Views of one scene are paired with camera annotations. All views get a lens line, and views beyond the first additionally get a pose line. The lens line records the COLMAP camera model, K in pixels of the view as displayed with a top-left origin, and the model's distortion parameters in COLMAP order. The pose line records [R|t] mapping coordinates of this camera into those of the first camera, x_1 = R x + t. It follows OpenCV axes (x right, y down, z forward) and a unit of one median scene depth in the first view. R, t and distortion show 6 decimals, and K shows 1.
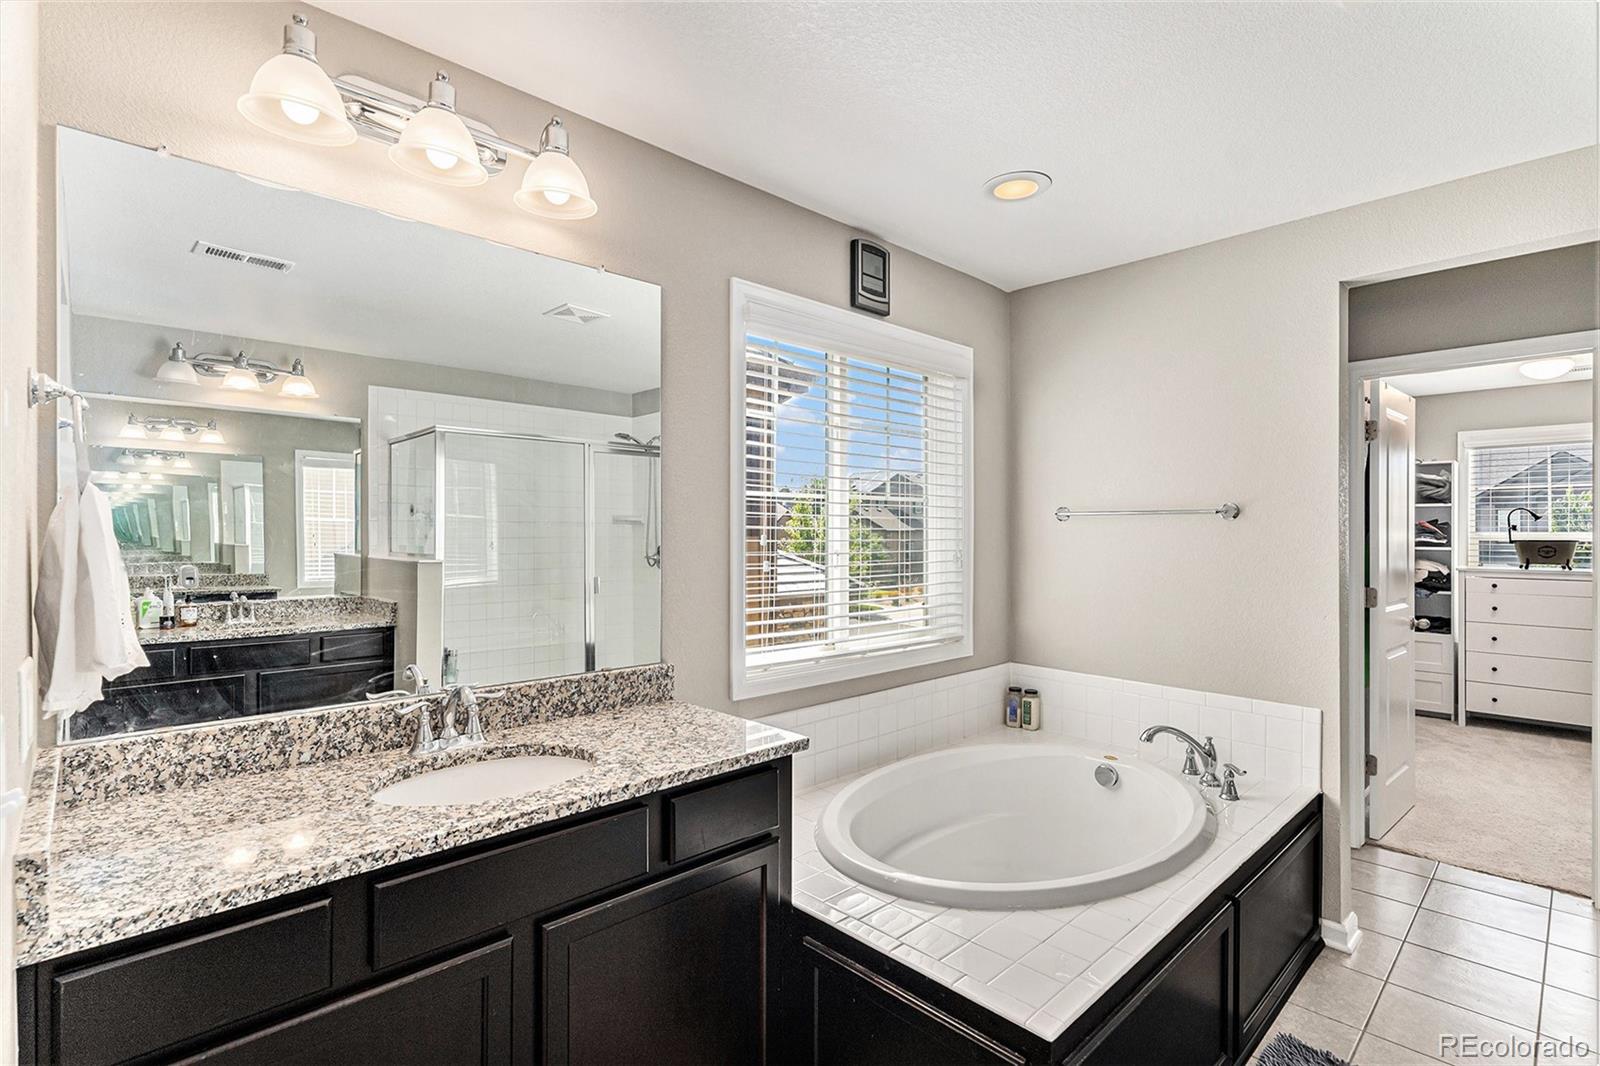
lens RADIAL K [[762.1, 0, 797.4], [0, 762.1, 533.7], [0, 0, 1]] dist [0.000125, 0.000797]
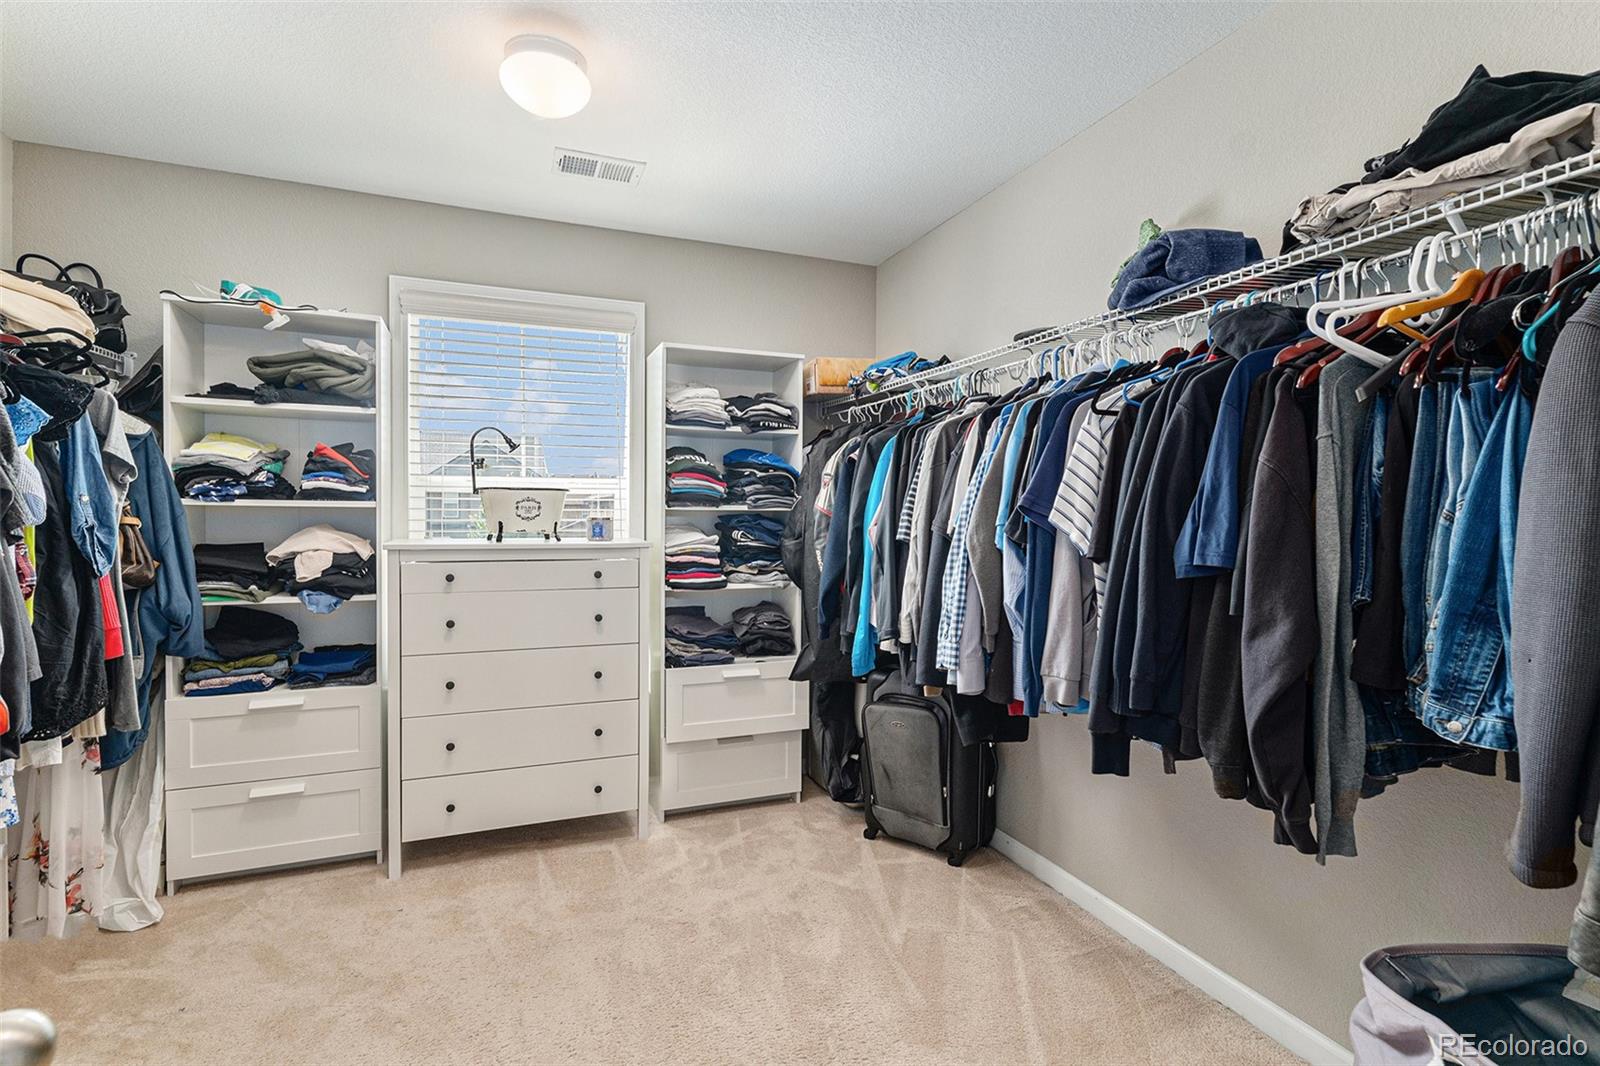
lens RADIAL K [[762.1, 0, 792.2], [0, 762.1, 523.3], [0, 0, 1]] dist [0.000125, 0.000797]
pose [[0.377719, -0.012772, 0.925832, 0.532428], [-0.007852, 0.999825, 0.016996, 0.022005], [-0.925887, -0.013689, 0.377553, 0.599183]]
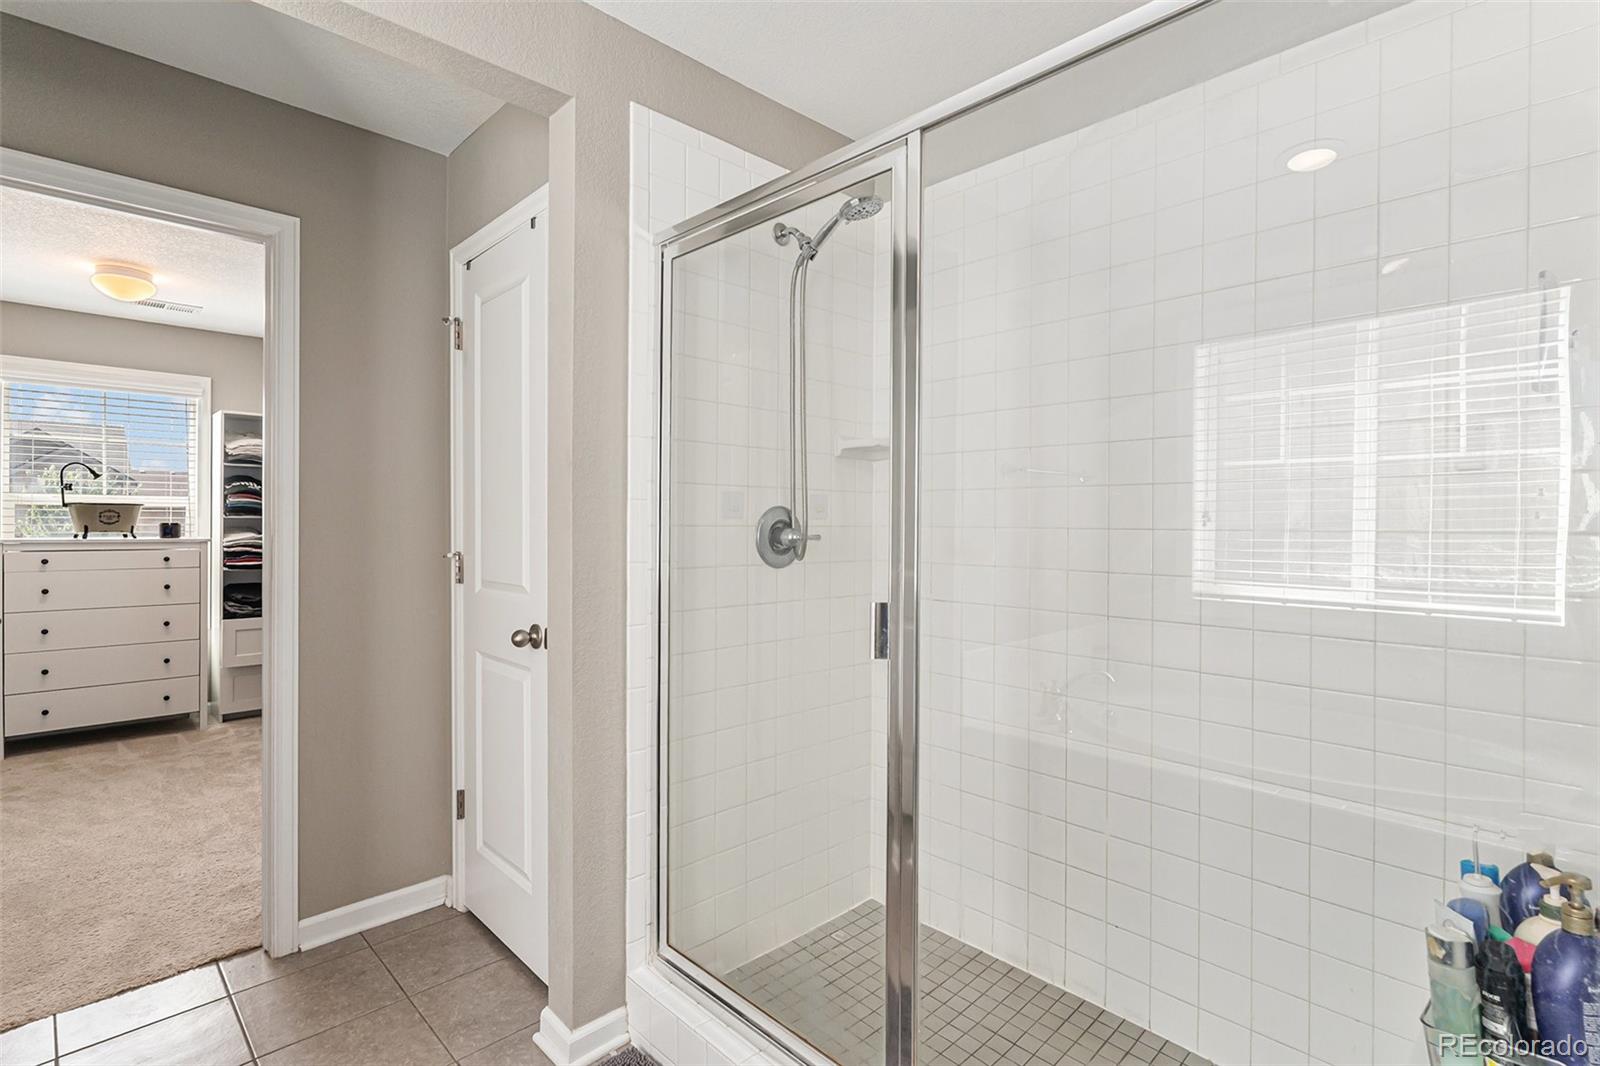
lens RADIAL K [[762.1, 0, 795.6], [0, 762.1, 524.8], [0, 0, 1]] dist [0.000125, 0.000797]
pose [[-0.014071, -0.002614, 0.999898, 0.144186], [-0.005268, 0.999983, 0.002541, 0.025027], [-0.999887, -0.005232, -0.014085, 0.261139]]
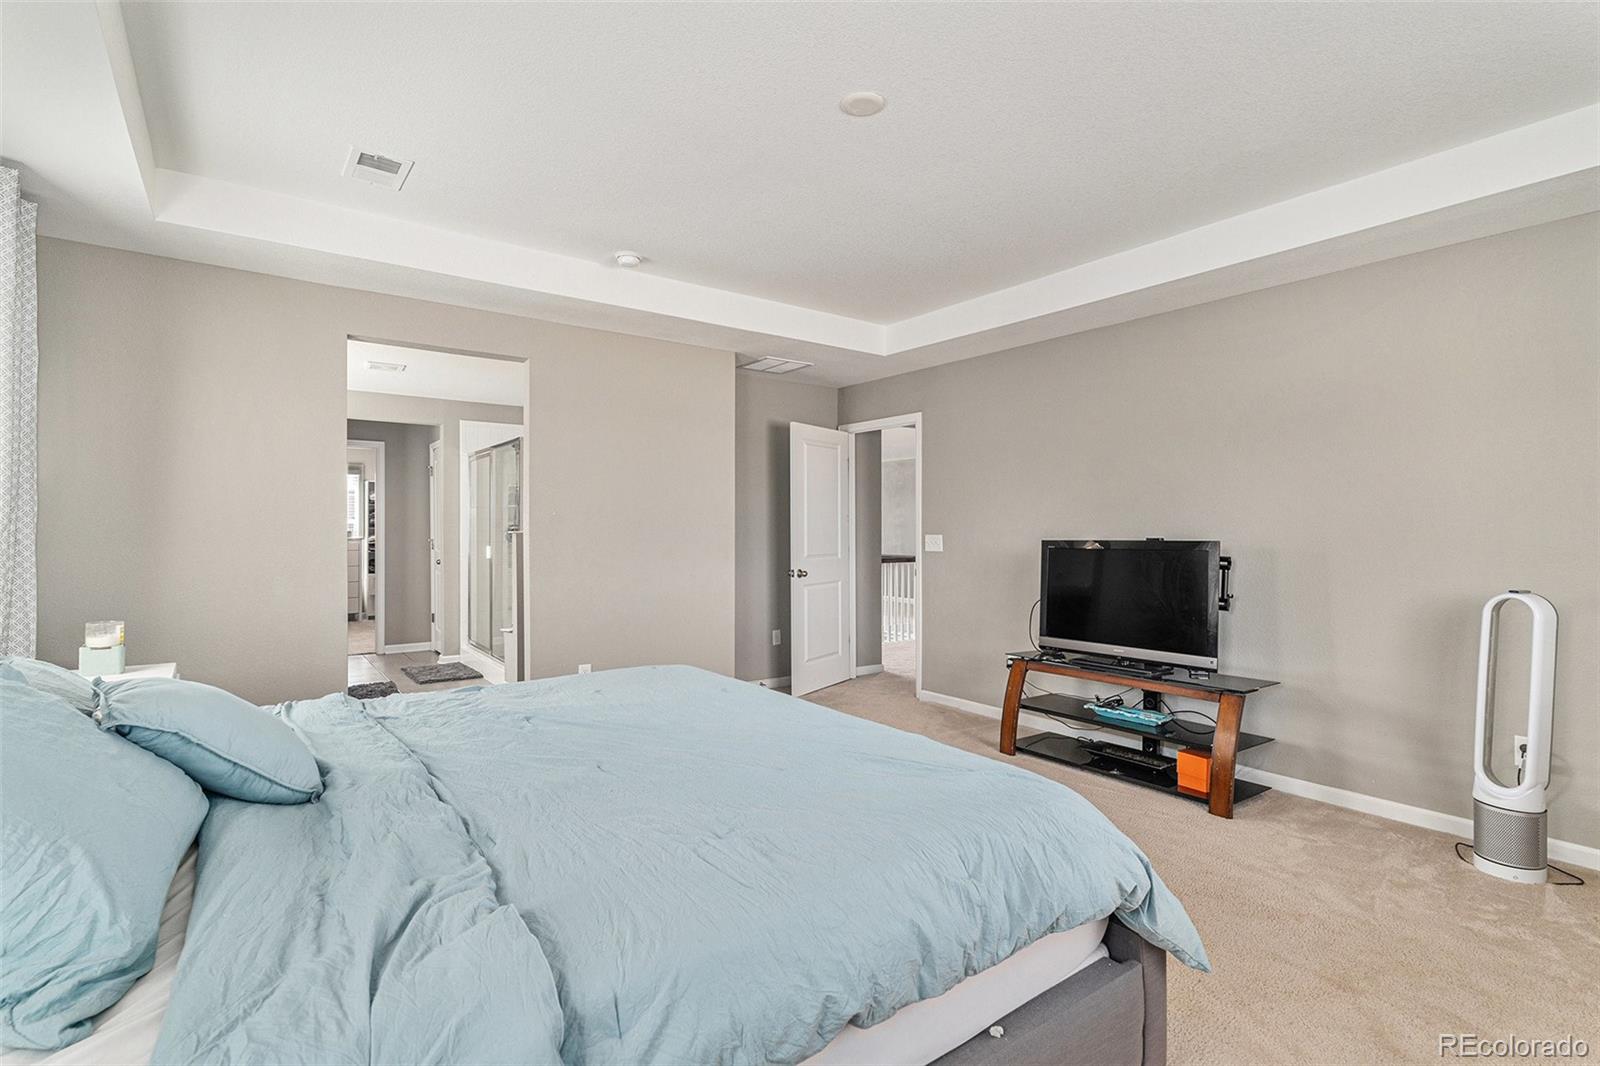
lens RADIAL K [[762.1, 0, 813.3], [0, 762.1, 533.4], [0, 0, 1]] dist [0.000125, 0.000797]
pose [[0.110570, -0.002651, 0.993865, -0.772887], [-0.005958, 0.999977, 0.003330, 0.022803], [-0.993850, -0.006290, 0.110551, -0.432473]]
